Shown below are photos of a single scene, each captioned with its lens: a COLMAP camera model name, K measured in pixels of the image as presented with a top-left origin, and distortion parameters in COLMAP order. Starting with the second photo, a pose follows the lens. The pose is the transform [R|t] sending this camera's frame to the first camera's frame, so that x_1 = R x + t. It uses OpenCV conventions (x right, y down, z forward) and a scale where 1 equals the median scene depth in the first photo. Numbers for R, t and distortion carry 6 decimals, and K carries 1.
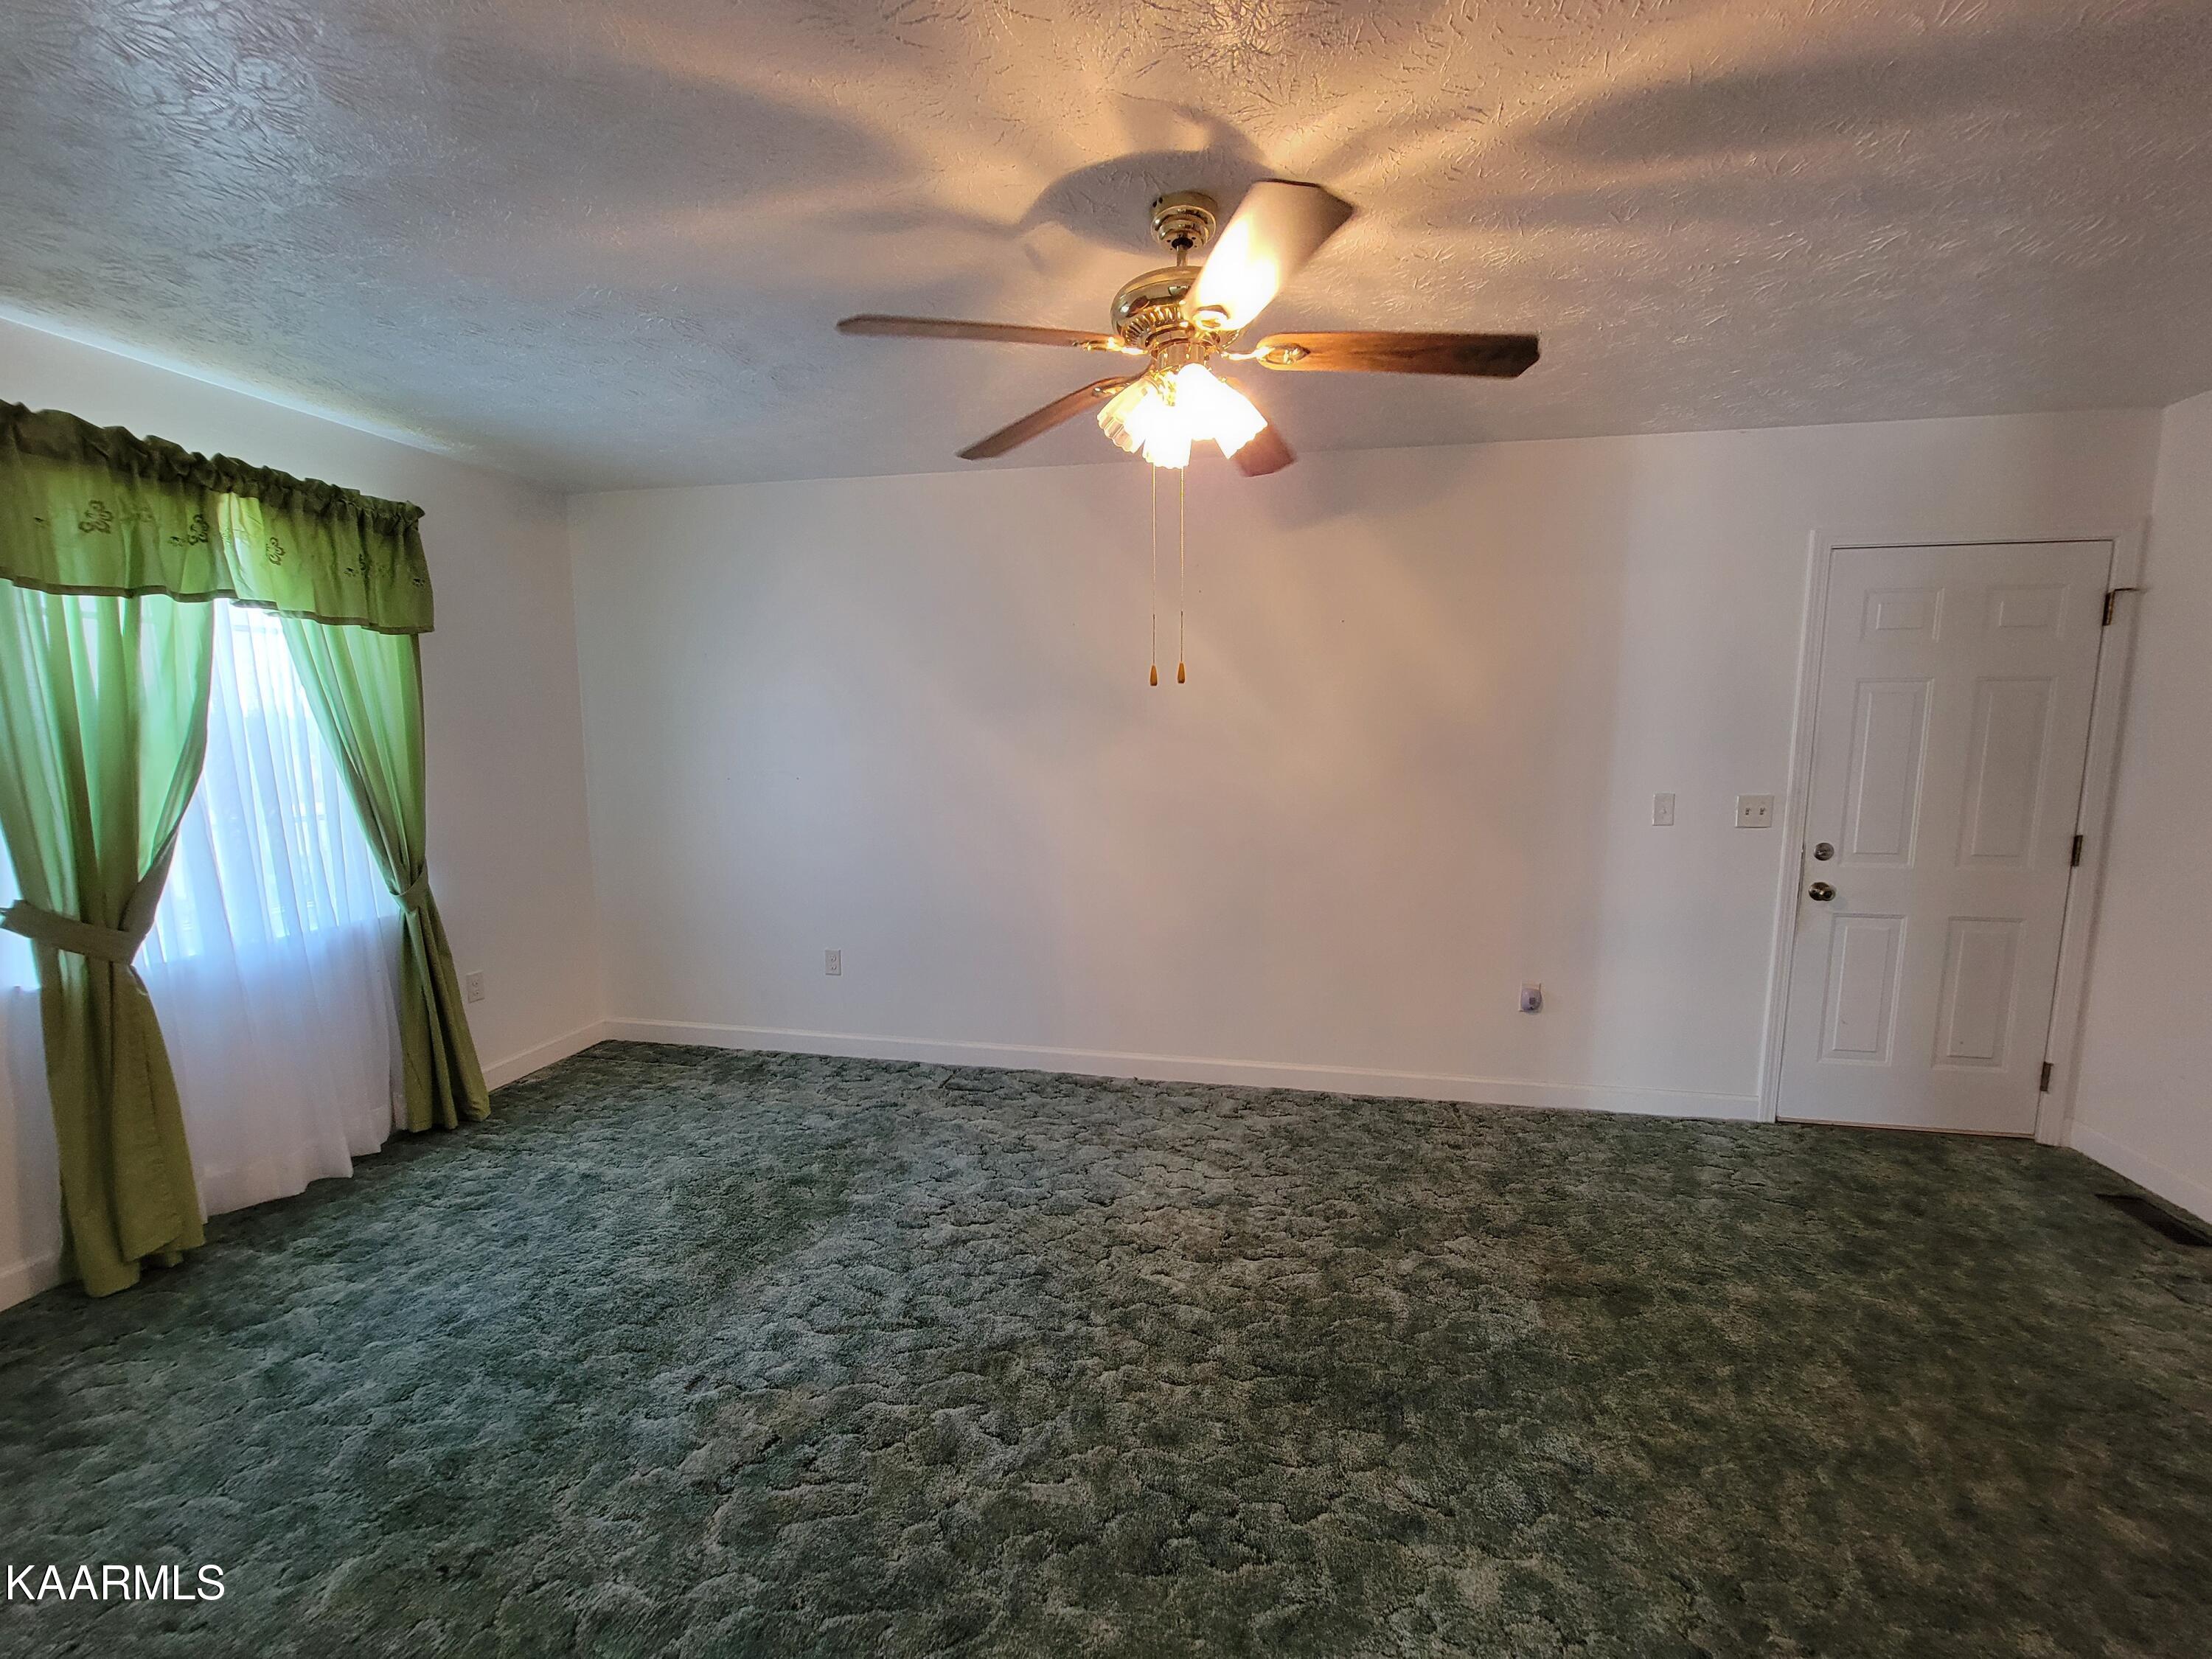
lens RADIAL K [[891.5, 0, 1118.4], [0, 891.5, 827.4], [0, 0, 1]] dist [-0.006100, -0.000066]
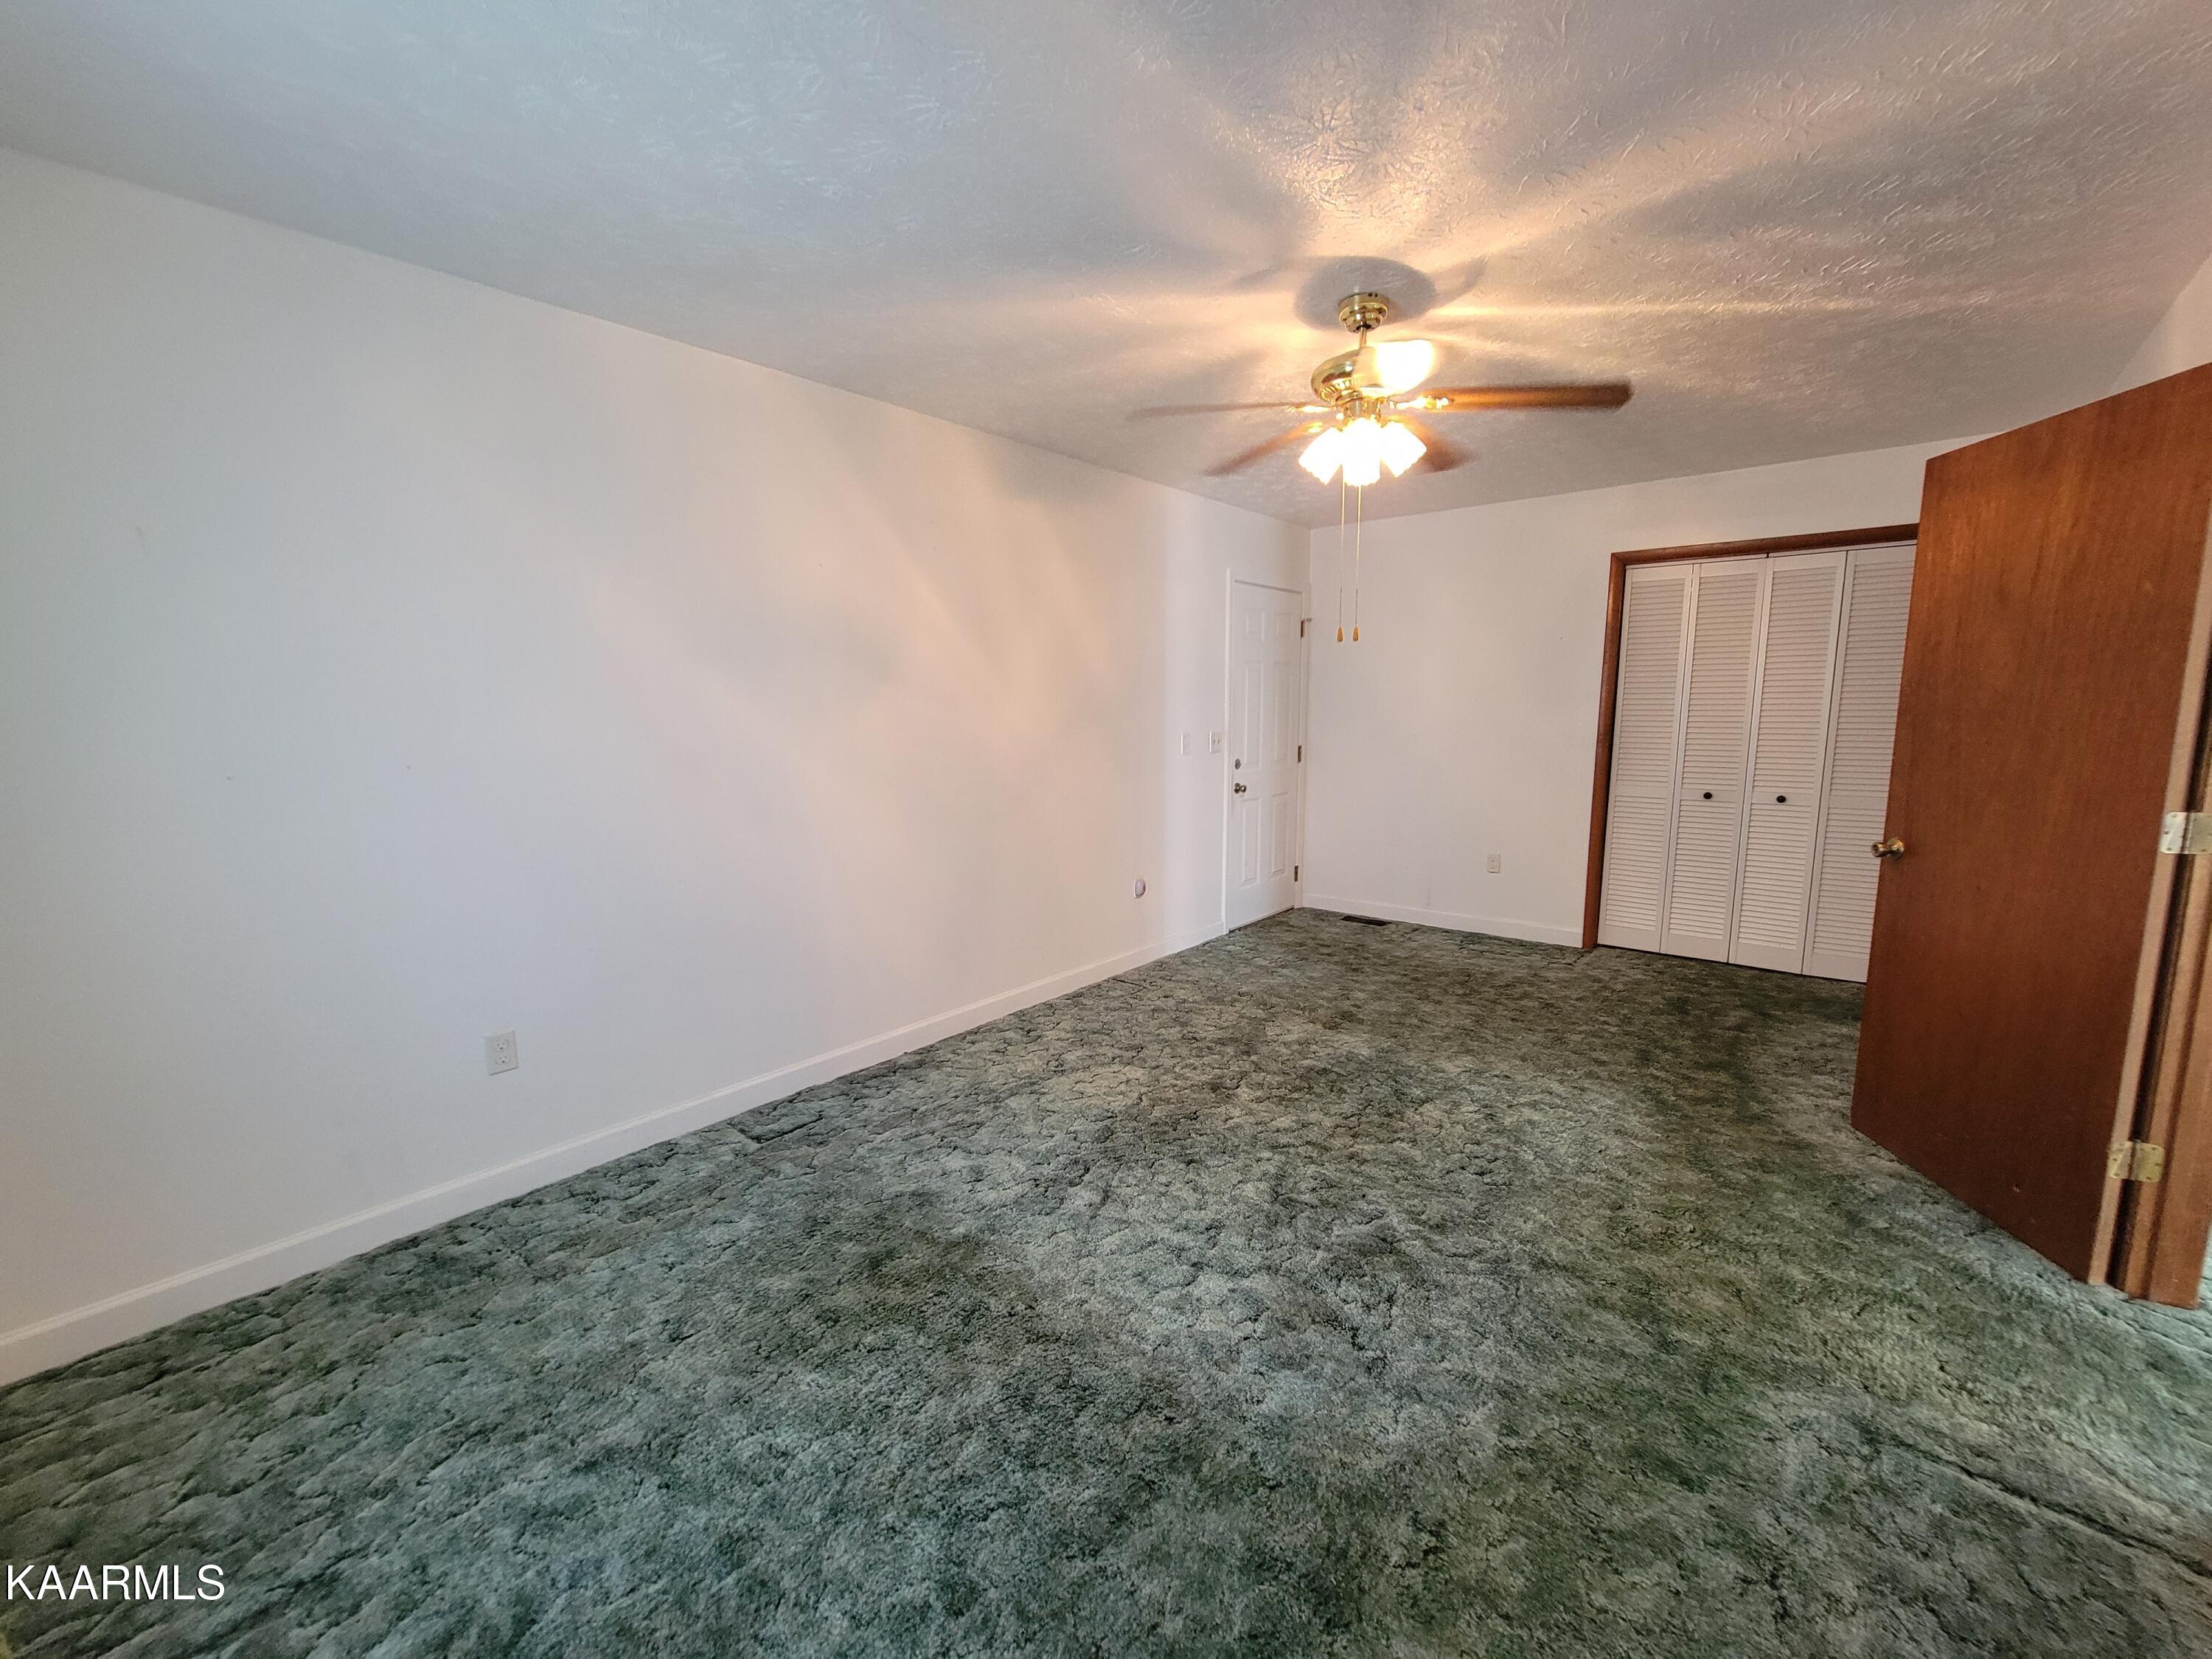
lens RADIAL K [[891.5, 0, 1118.4], [0, 891.5, 827.4], [0, 0, 1]] dist [-0.006100, -0.000066]
pose [[0.480716, -0.120679, 0.868533, -0.845704], [0.103214, 0.991386, 0.080622, -0.014079], [-0.870781, 0.050888, 0.489031, 0.406610]]
